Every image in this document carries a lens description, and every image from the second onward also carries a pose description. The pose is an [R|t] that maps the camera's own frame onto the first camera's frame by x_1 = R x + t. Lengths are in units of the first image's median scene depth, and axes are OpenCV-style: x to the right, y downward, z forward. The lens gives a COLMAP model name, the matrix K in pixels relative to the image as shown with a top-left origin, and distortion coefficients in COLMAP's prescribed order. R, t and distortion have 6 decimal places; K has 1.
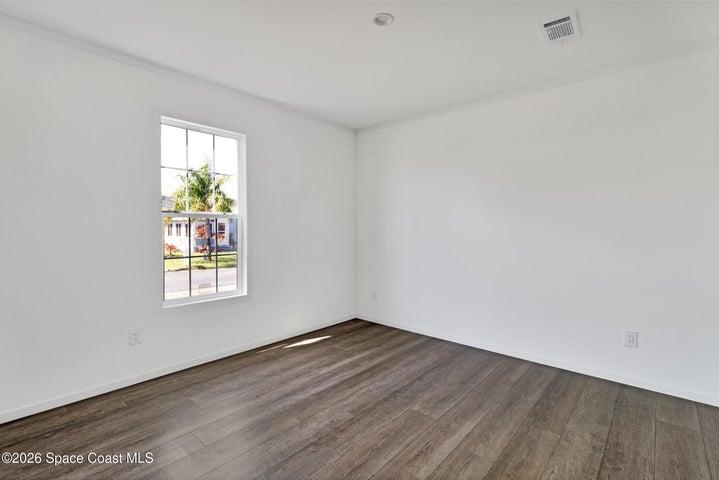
lens RADIAL K [[339.2, 0, 361.1], [0, 339.2, 234.2], [0, 0, 1]] dist [0.000231, -0.000030]
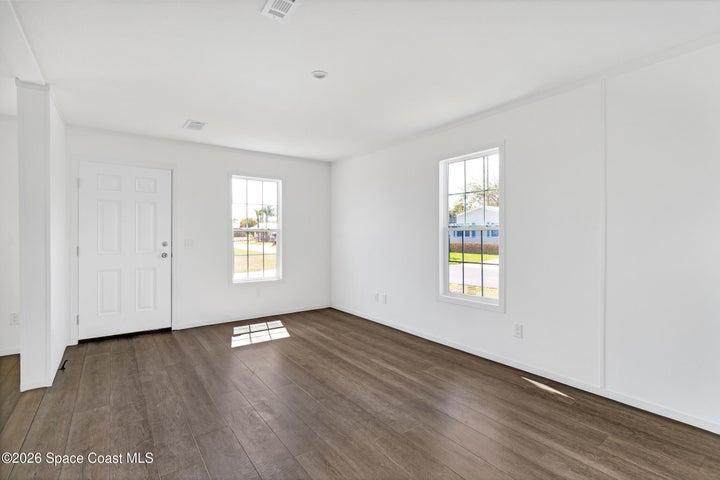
lens RADIAL K [[339.6, 0, 361.6], [0, 339.6, 234.2], [0, 0, 1]] dist [0.000231, -0.000030]
pose [[-0.213128, -0.008910, -0.976984, 1.094460], [-0.025353, 0.999672, -0.003586, -0.026893], [0.976695, 0.024006, -0.213284, 1.244681]]
